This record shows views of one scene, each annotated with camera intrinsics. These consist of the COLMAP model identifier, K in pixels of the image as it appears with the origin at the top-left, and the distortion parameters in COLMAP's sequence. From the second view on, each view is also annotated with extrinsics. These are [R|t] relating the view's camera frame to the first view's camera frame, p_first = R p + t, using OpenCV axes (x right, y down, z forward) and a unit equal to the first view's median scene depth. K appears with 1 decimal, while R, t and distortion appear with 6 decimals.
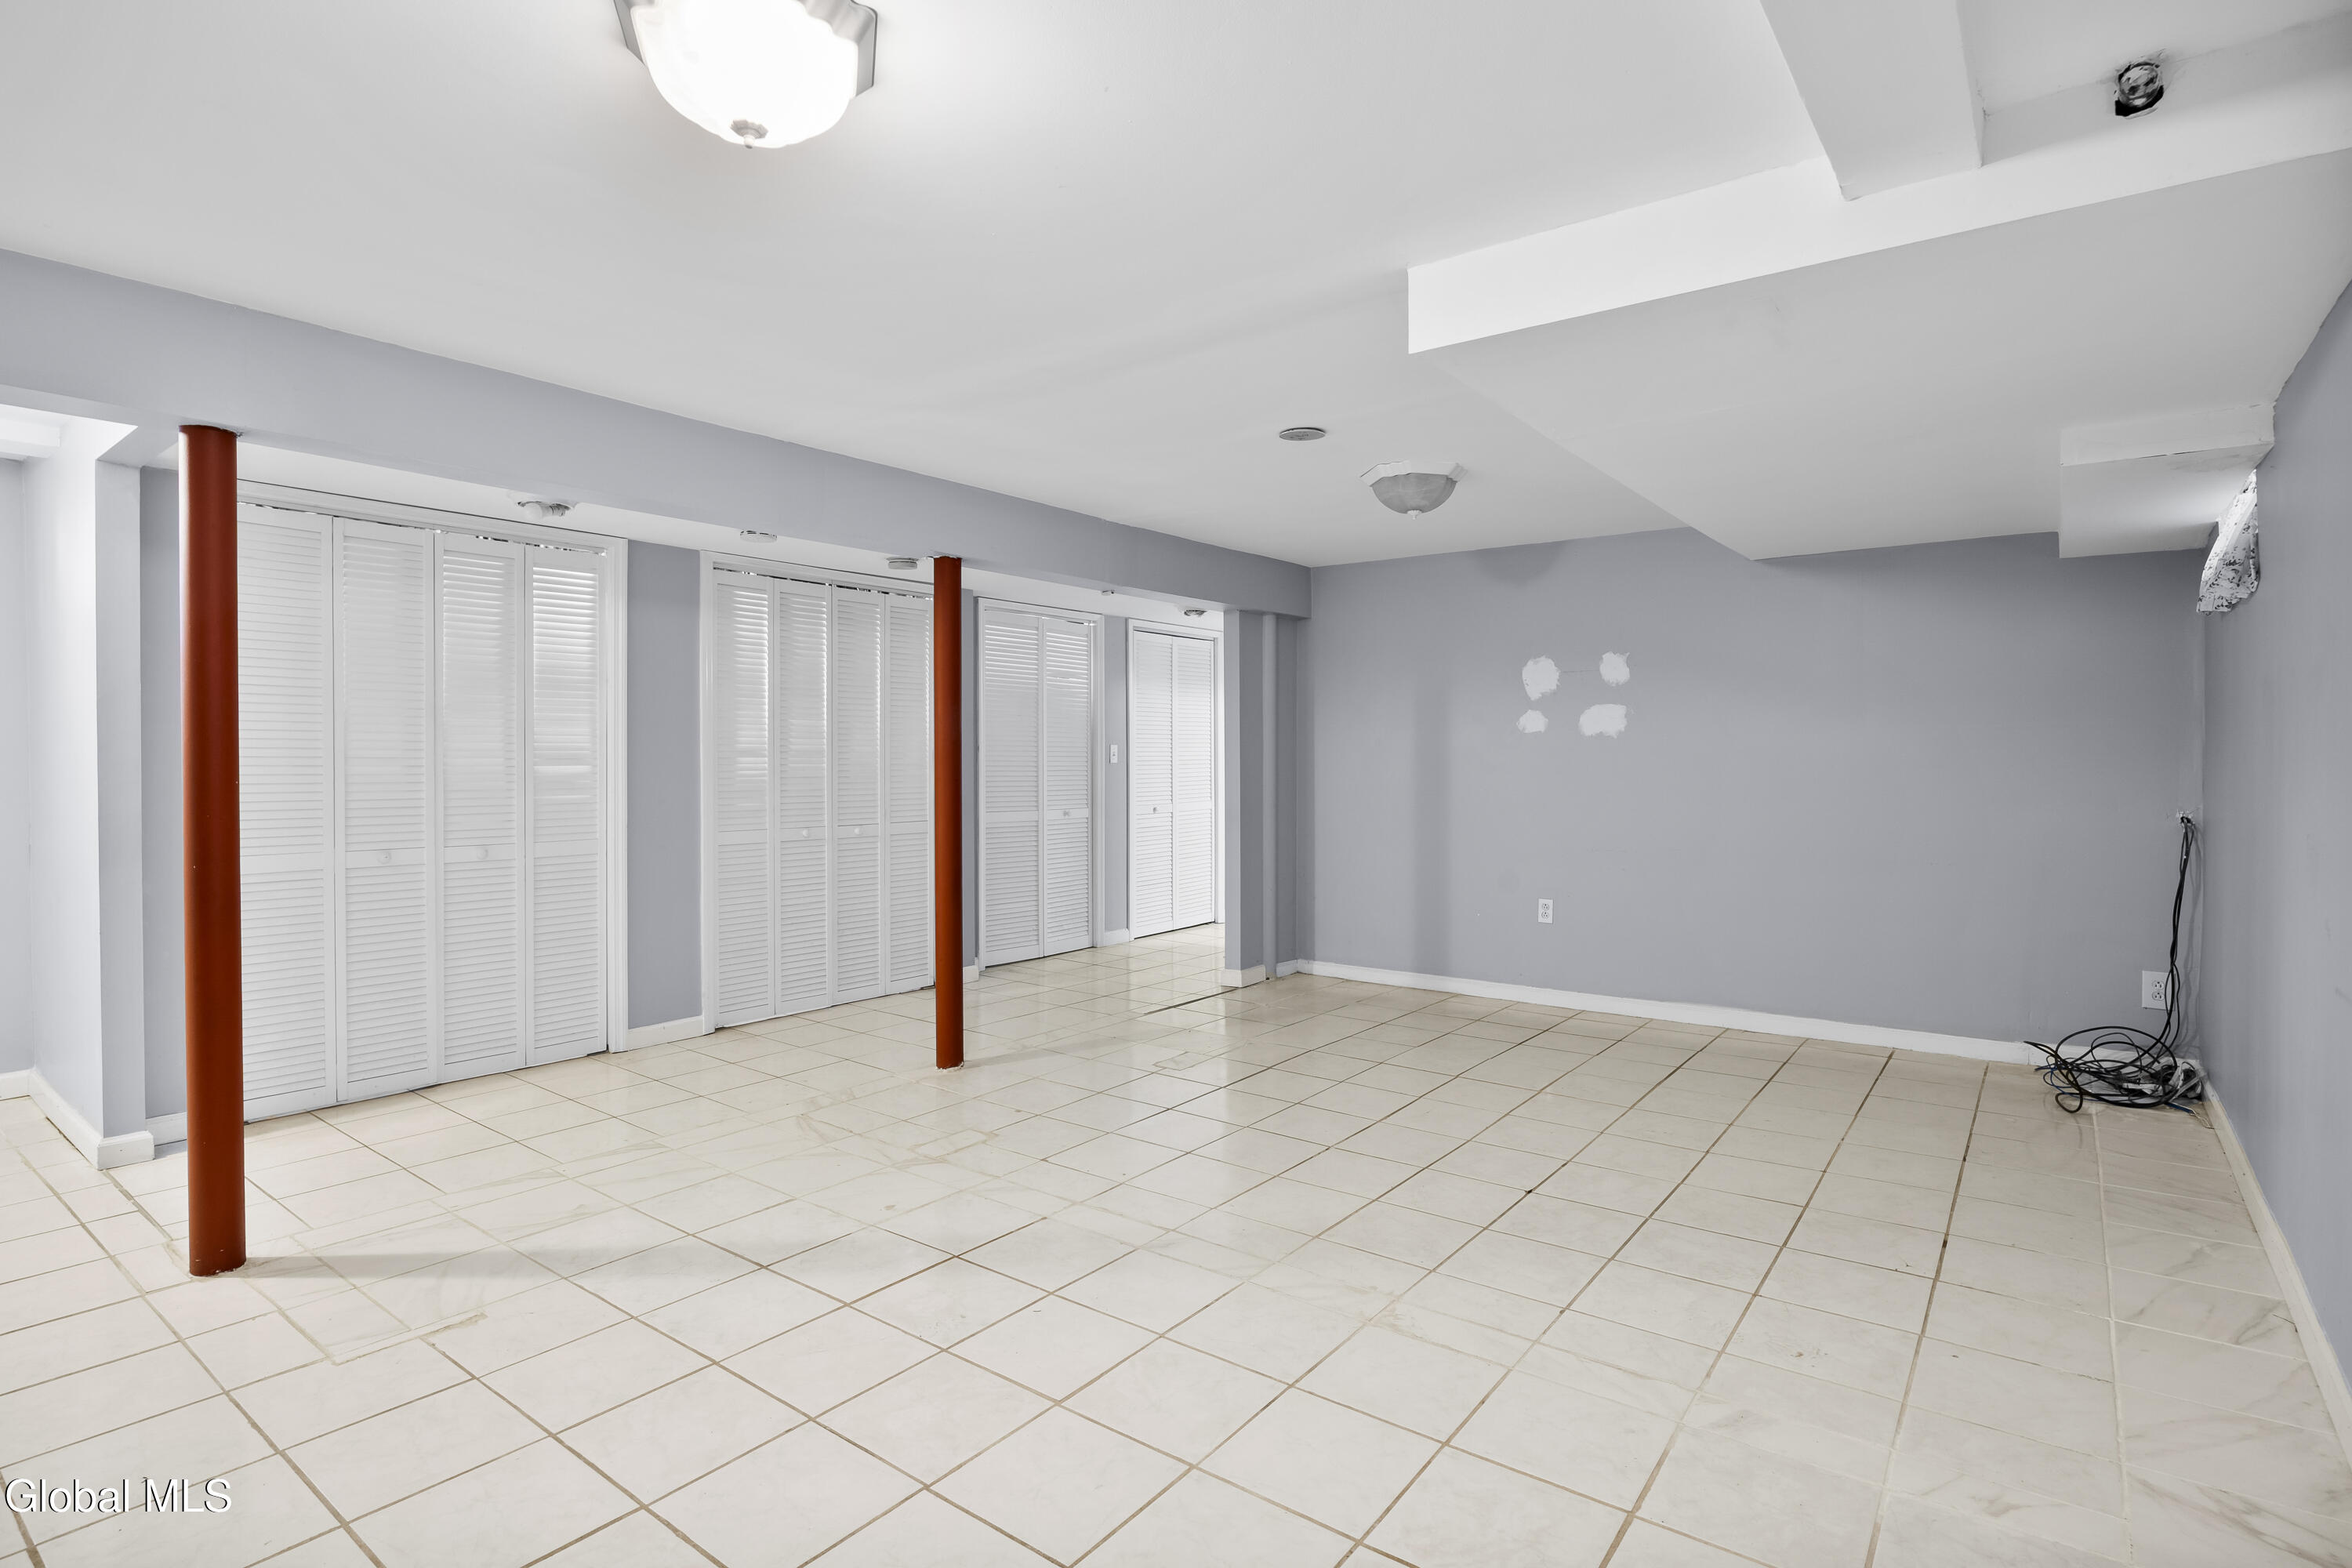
lens RADIAL K [[1159.6, 0, 1168.1], [0, 1159.6, 771.1], [0, 0, 1]] dist [0.001097, -0.000207]
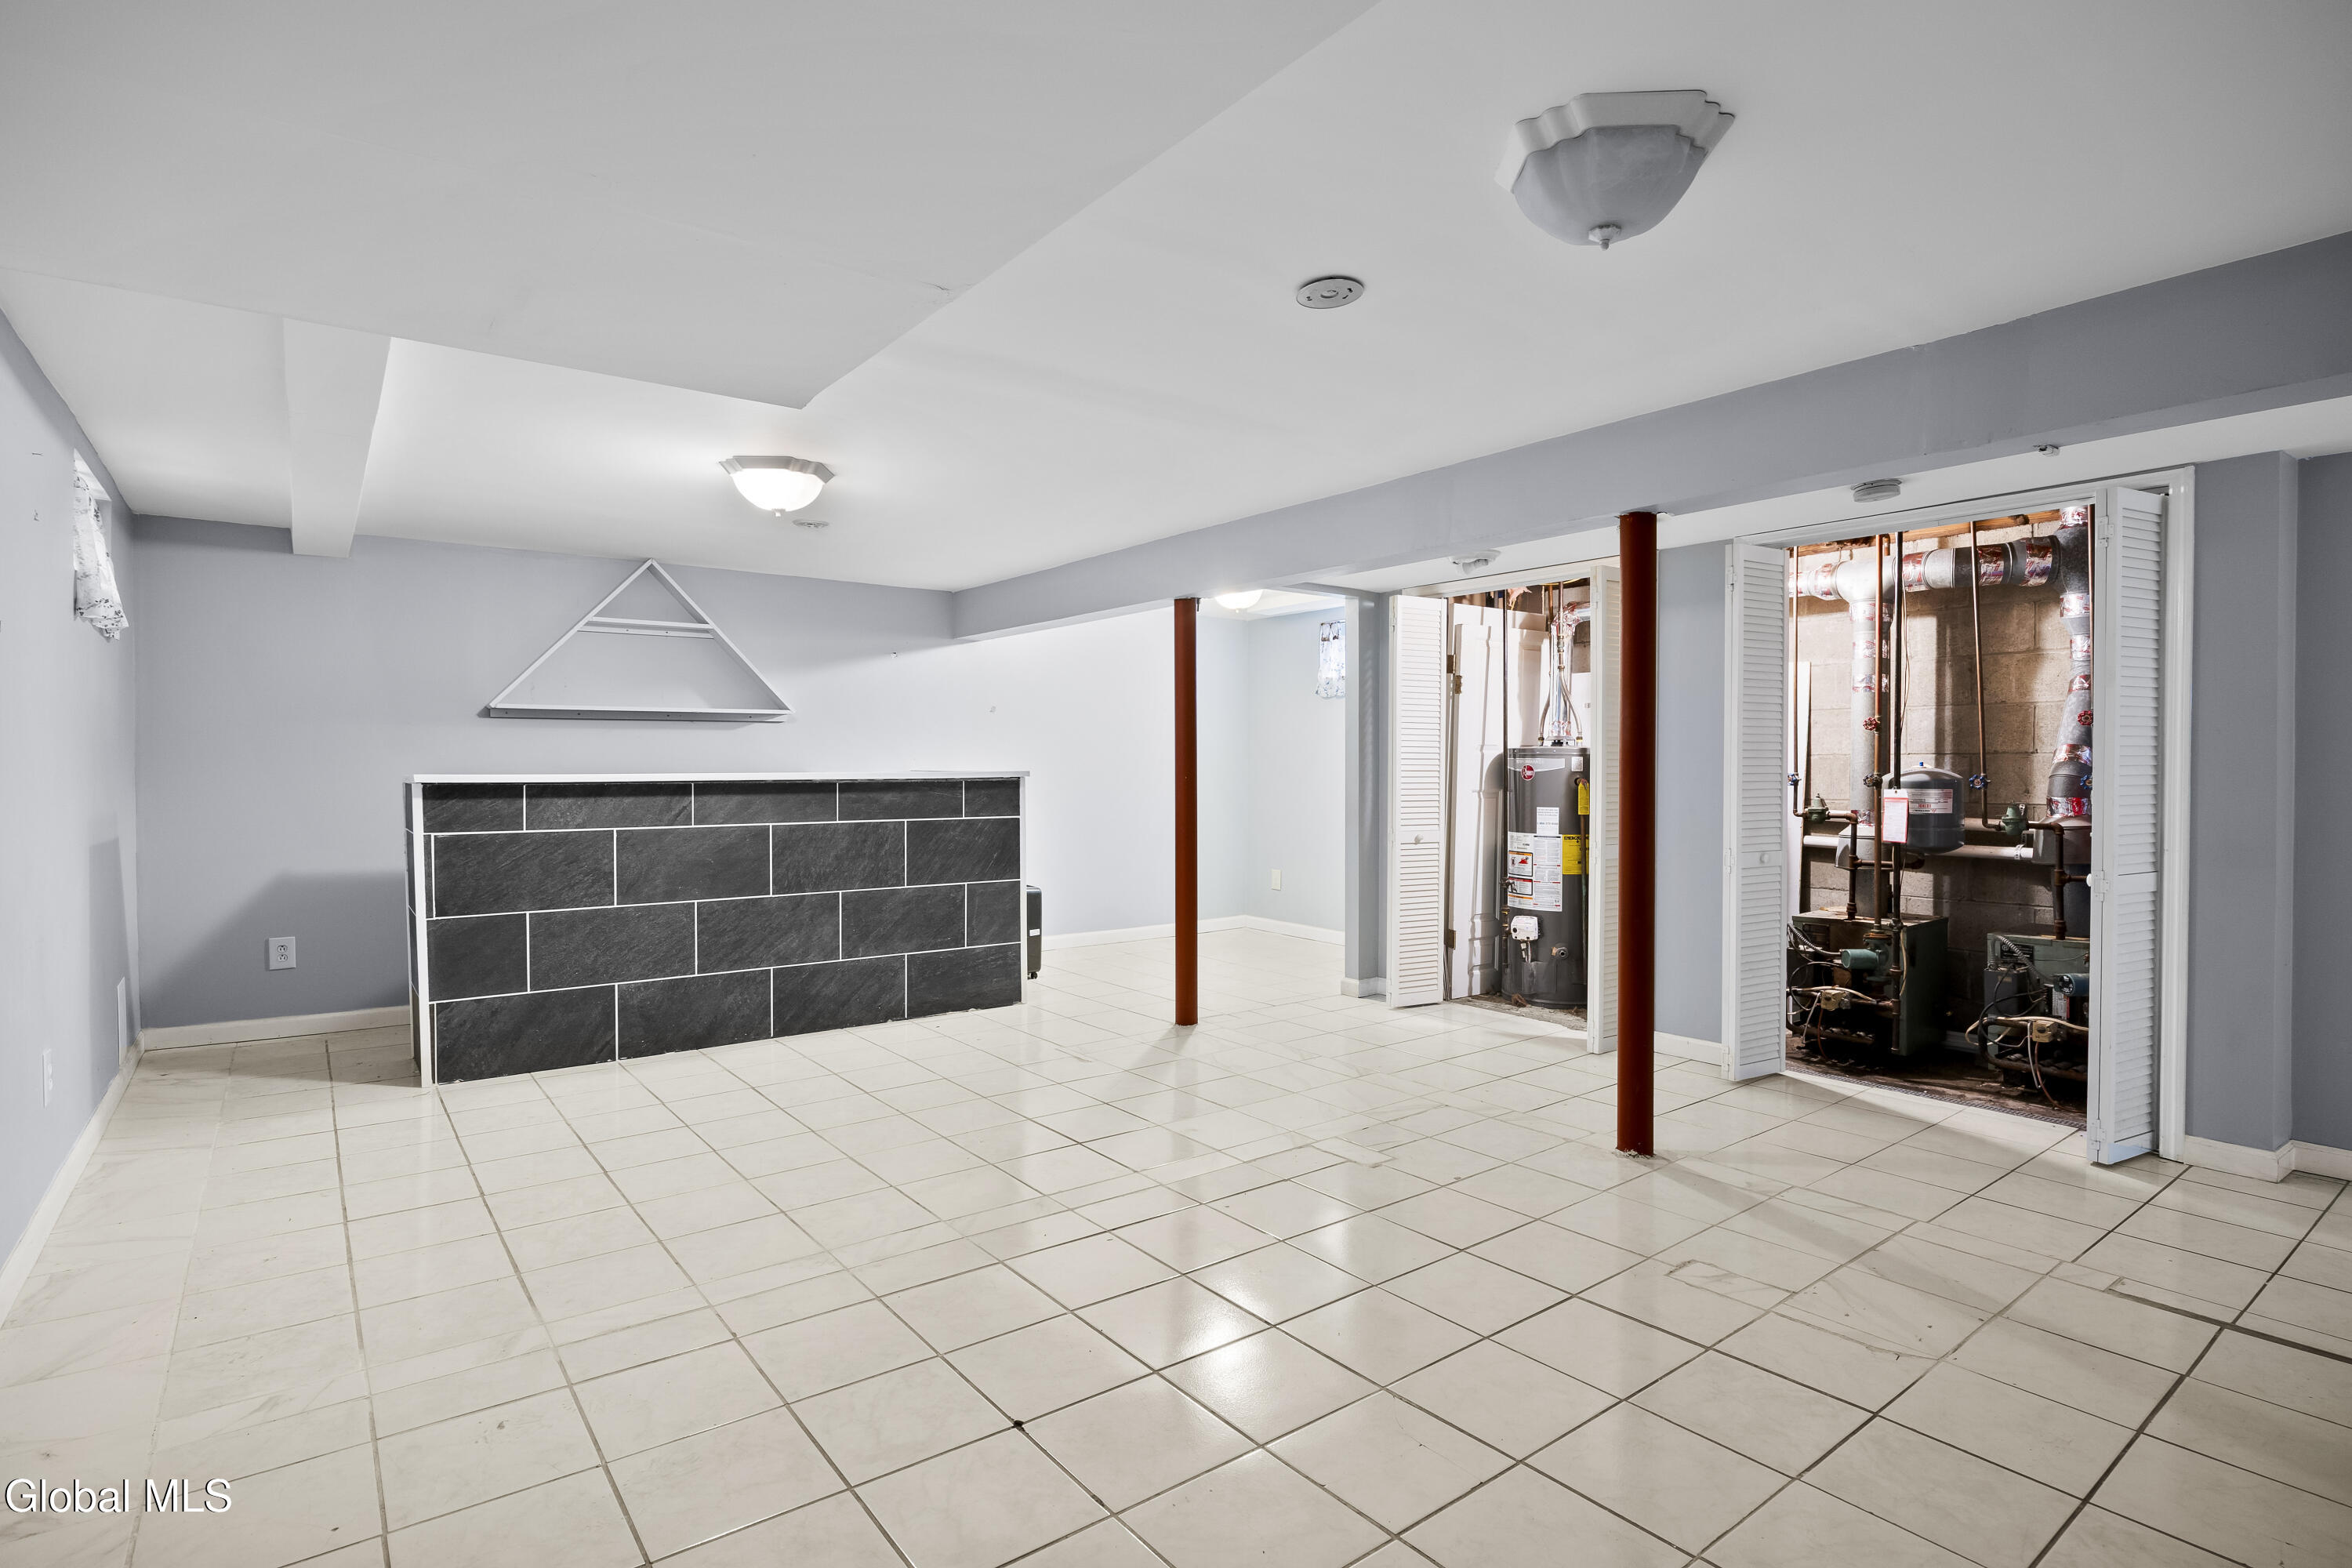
lens RADIAL K [[1159.6, 0, 1168.1], [0, 1159.6, 771.1], [0, 0, 1]] dist [0.001097, -0.000207]
pose [[-0.265100, 0.003875, -0.964213, 0.802427], [-0.012783, 0.999890, 0.007533, -0.011608], [0.964136, 0.014322, -0.265021, 1.090599]]
